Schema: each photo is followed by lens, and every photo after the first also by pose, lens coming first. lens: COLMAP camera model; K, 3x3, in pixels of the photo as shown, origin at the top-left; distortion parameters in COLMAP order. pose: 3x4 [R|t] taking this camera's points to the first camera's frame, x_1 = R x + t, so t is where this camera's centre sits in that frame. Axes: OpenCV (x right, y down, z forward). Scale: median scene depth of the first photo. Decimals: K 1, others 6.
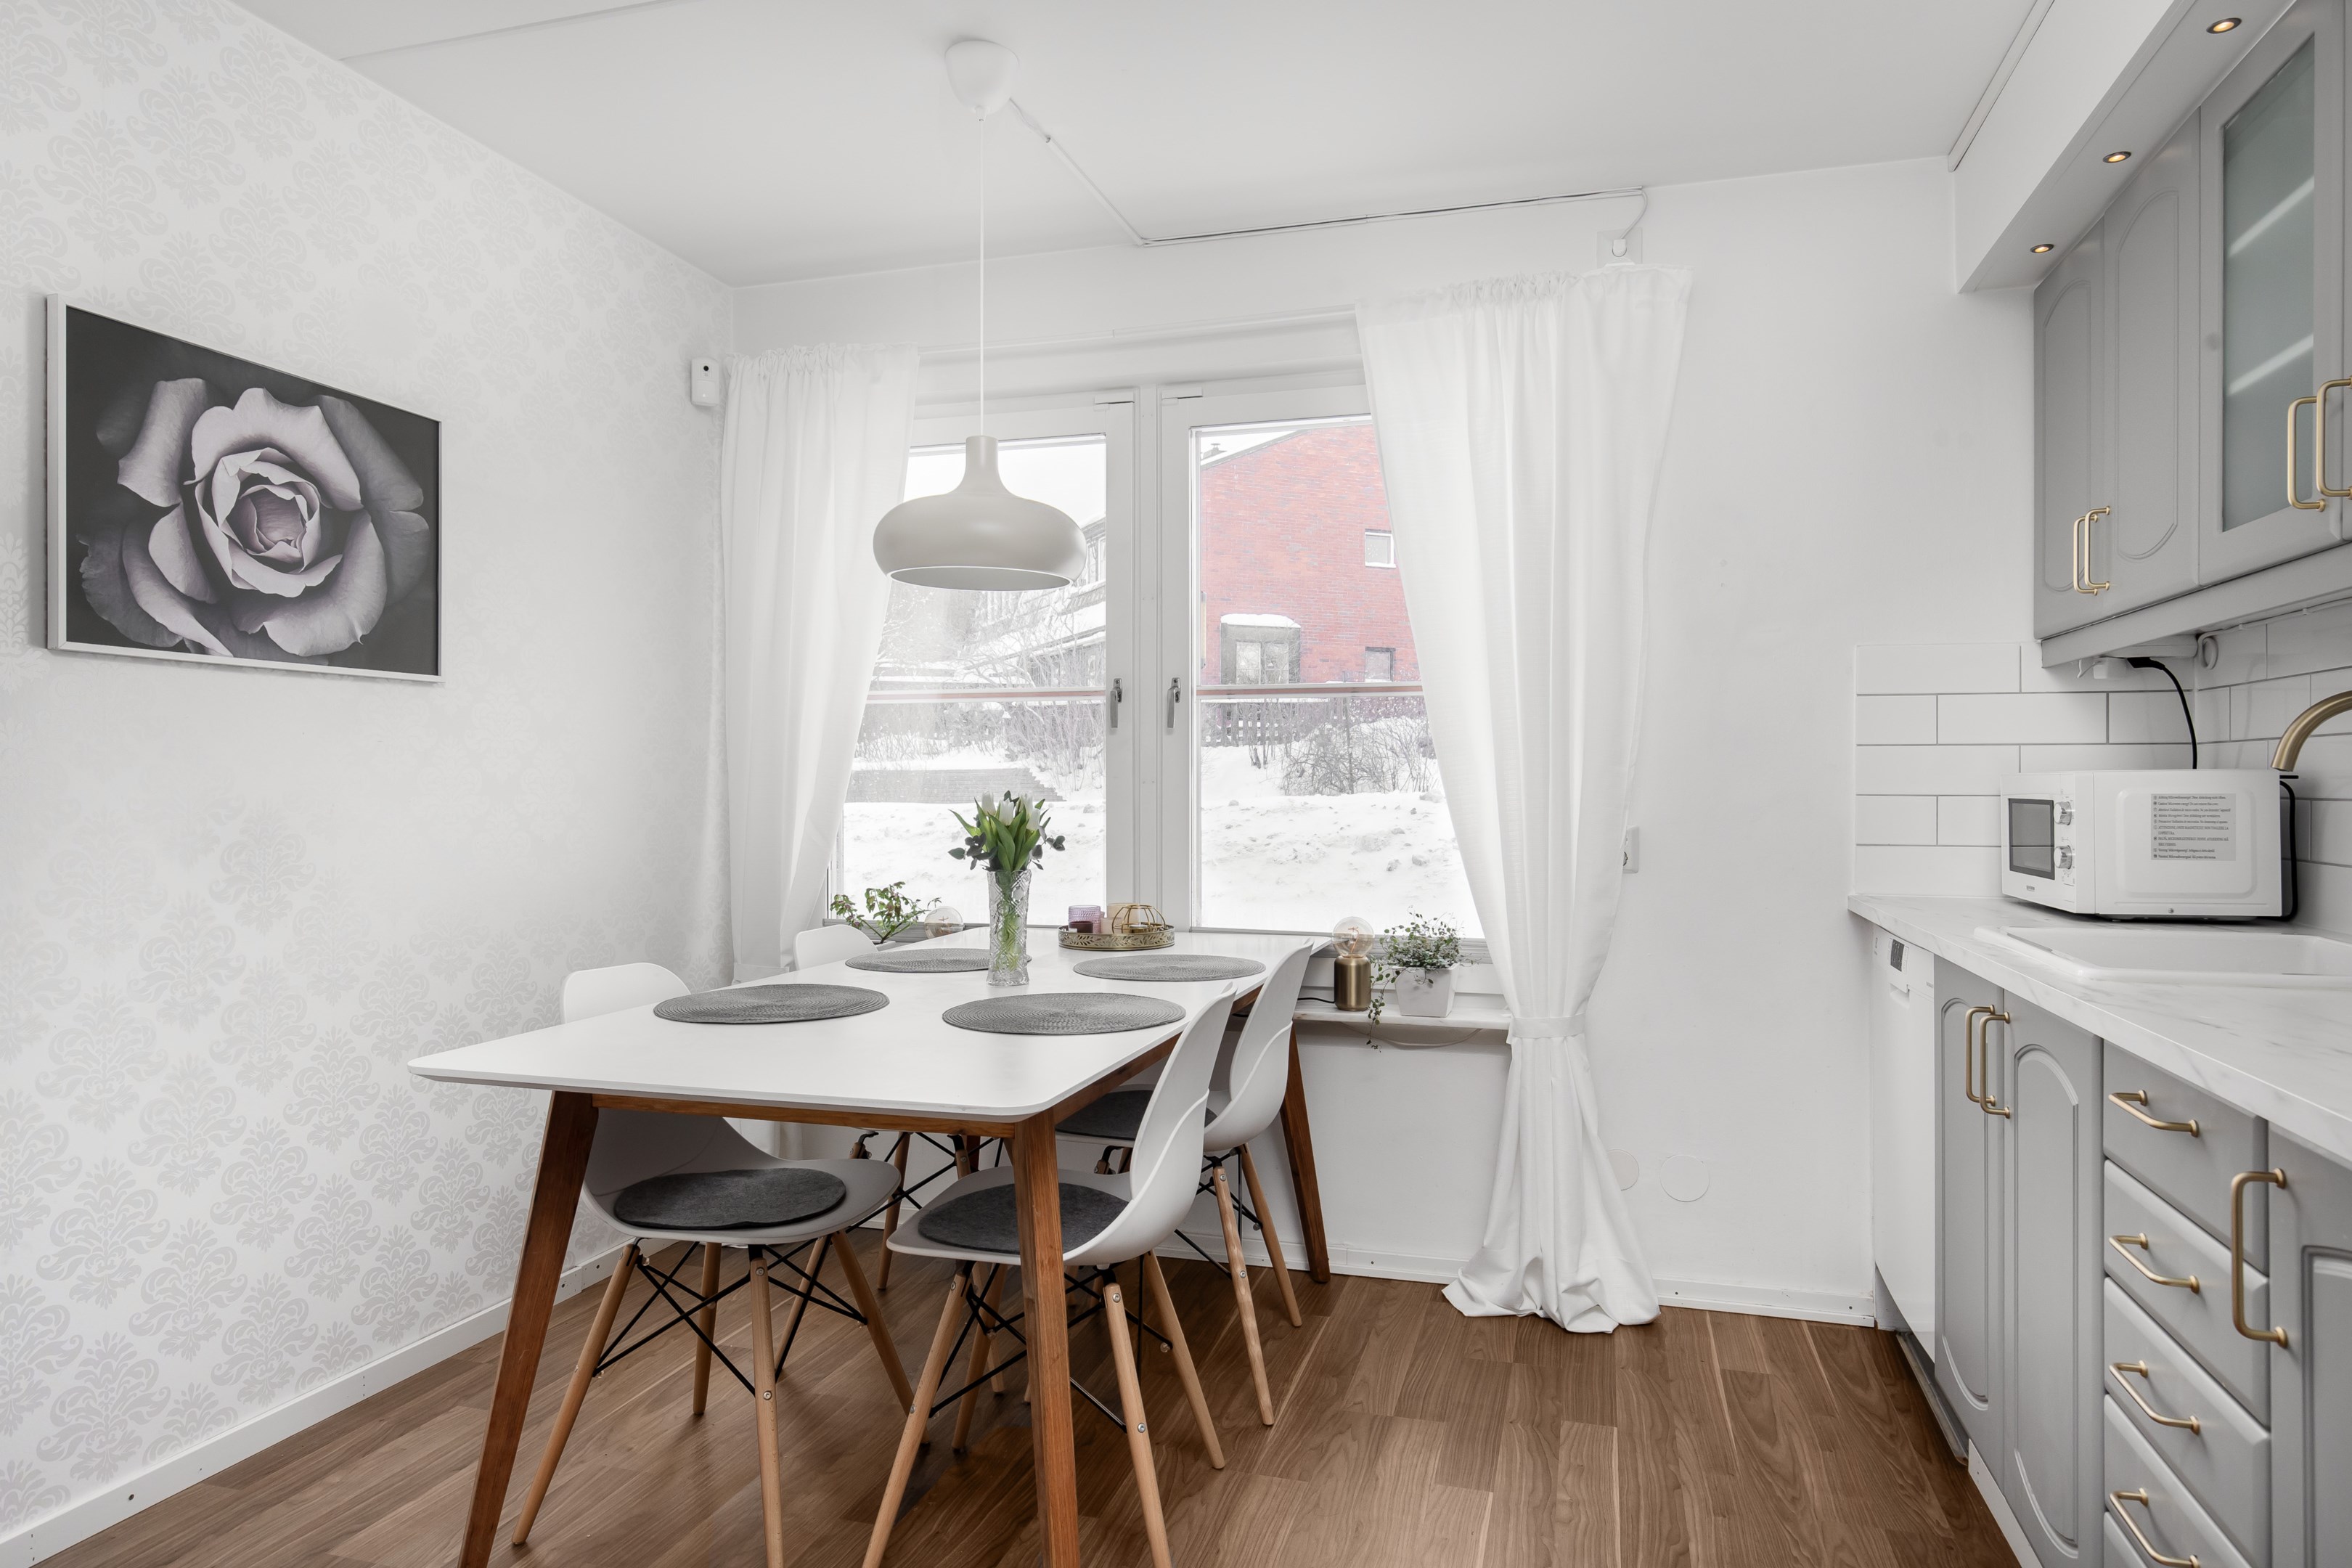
lens RADIAL K [[1394.2, 0, 1176.0], [0, 1394.2, 784.0], [0, 0, 1]] dist [-0.000592, -0.000370]
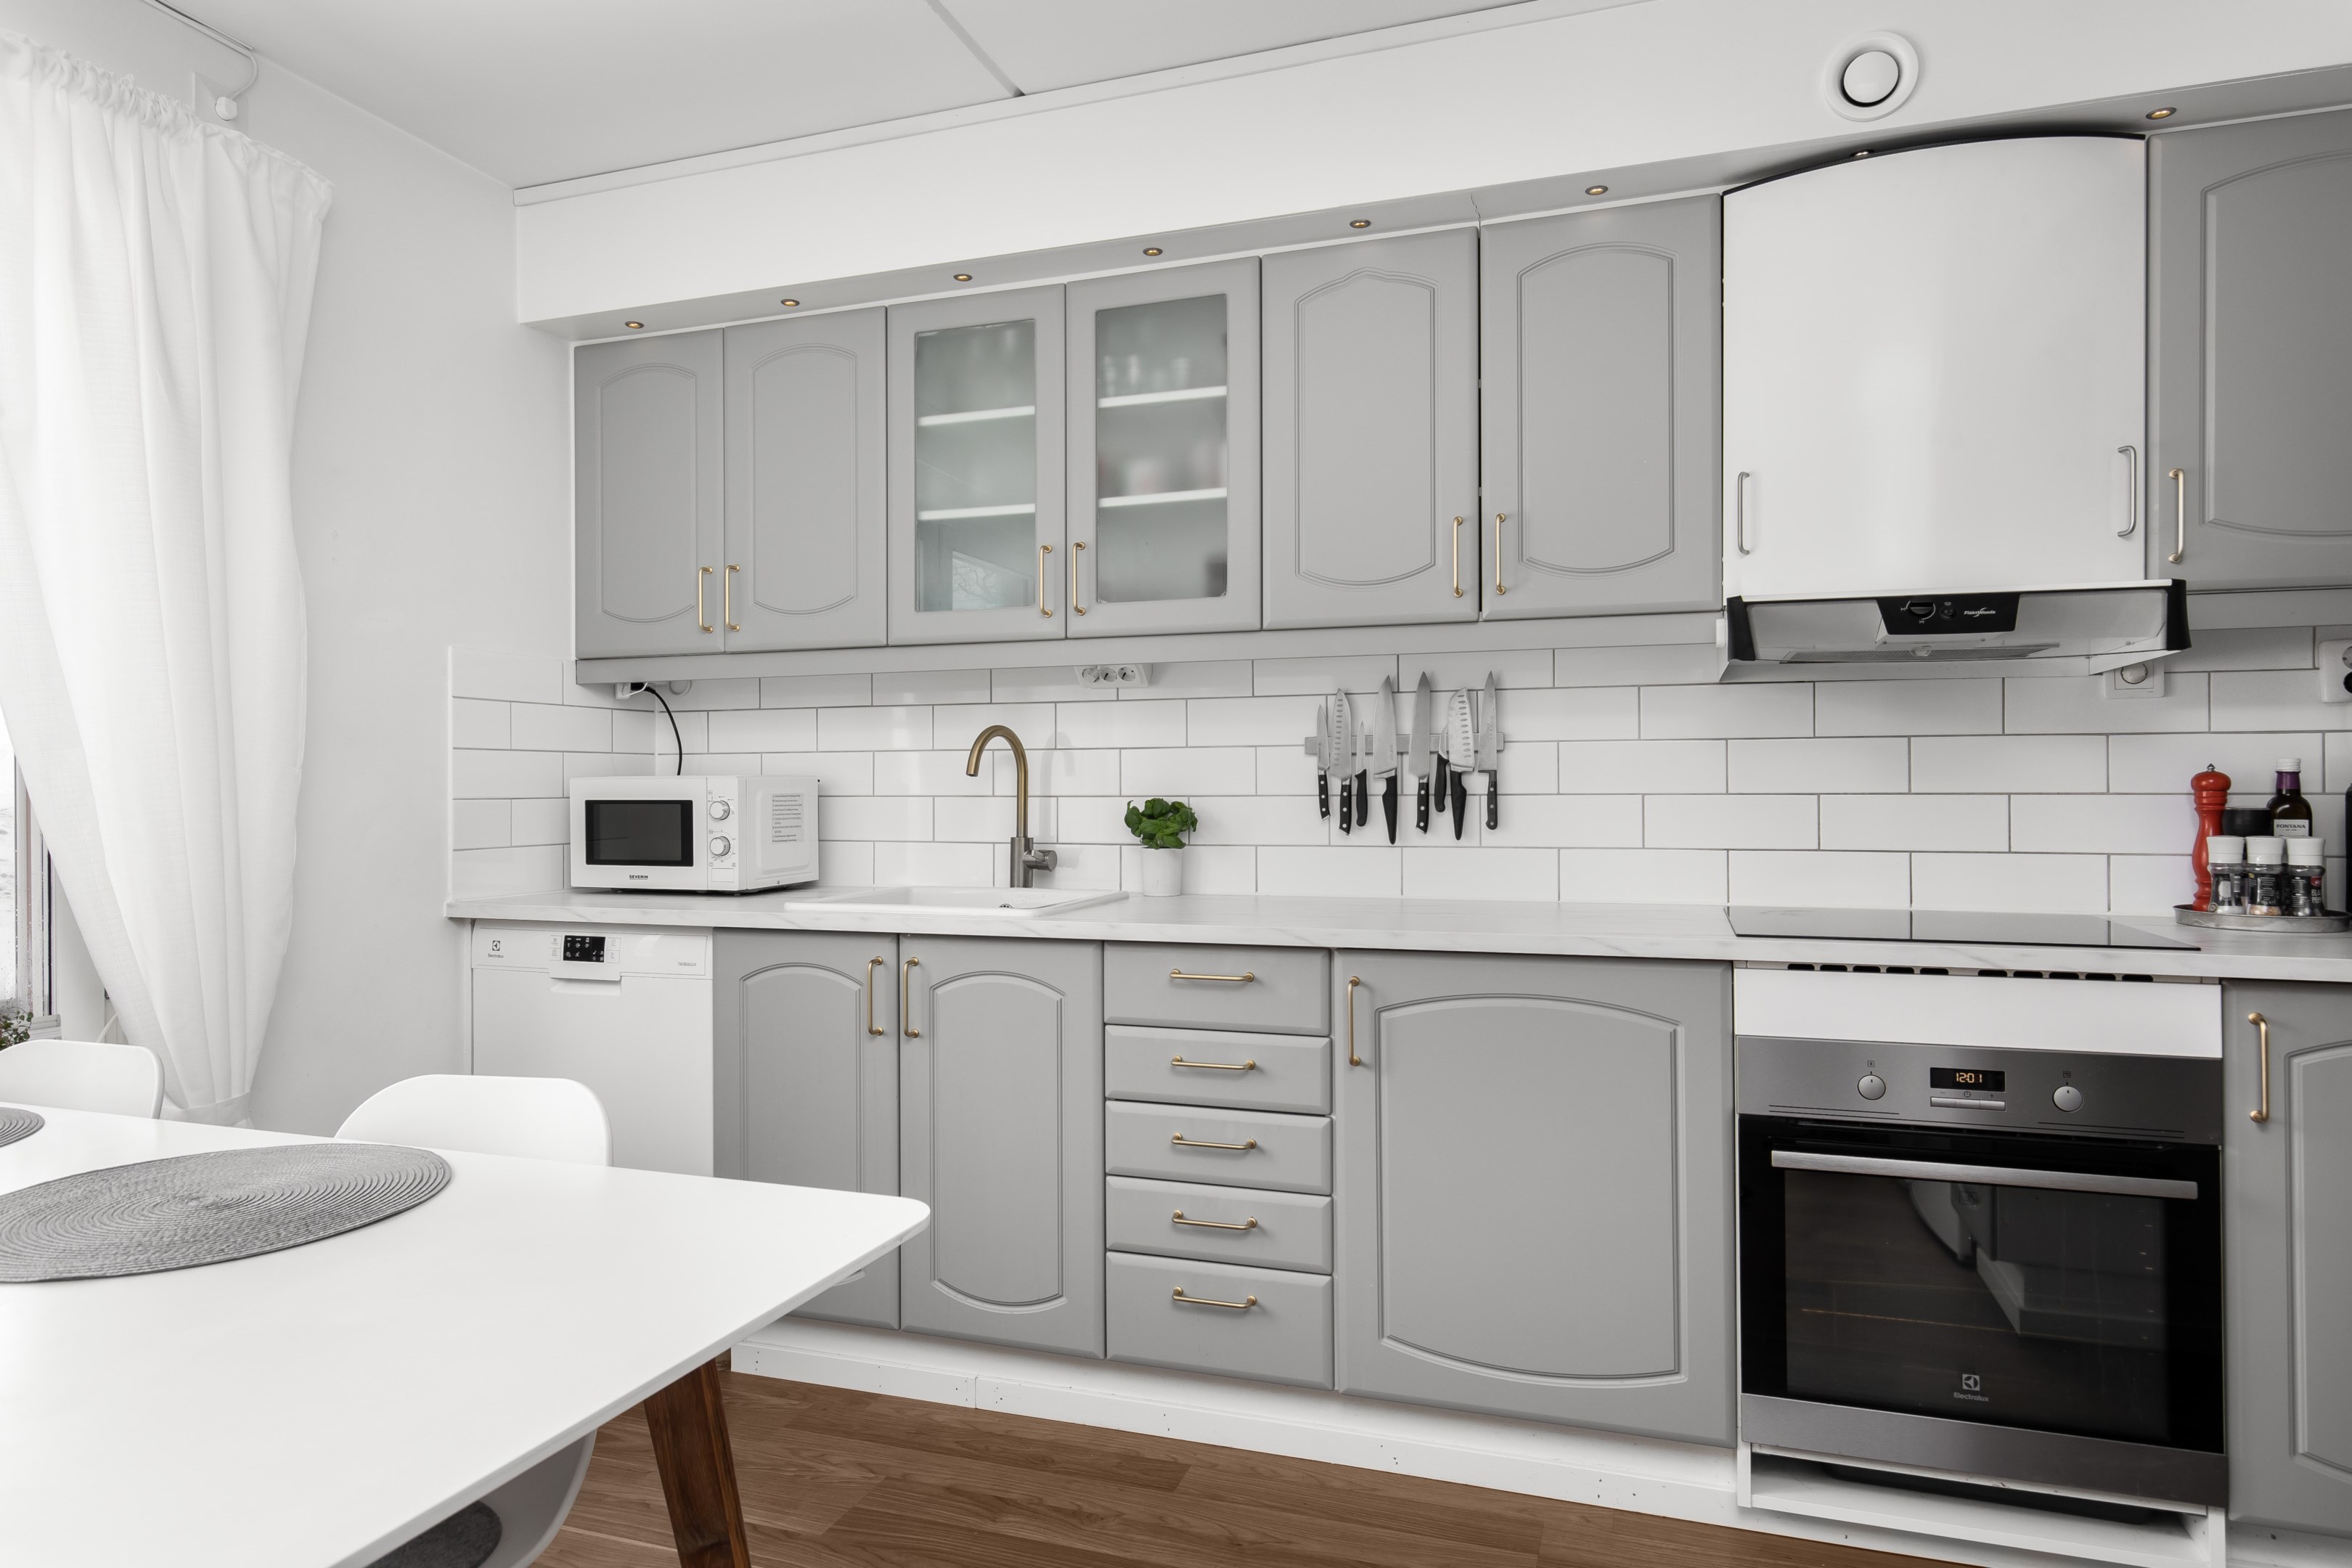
lens RADIAL K [[1394.2, 0, 1176.0], [0, 1394.2, 784.0], [0, 0, 1]] dist [-0.000592, -0.000370]
pose [[0.041838, -0.000627, 0.999124, -0.484750], [0.006043, 0.999982, 0.000375, -0.000068], [-0.999106, 0.006022, 0.041841, 0.471095]]
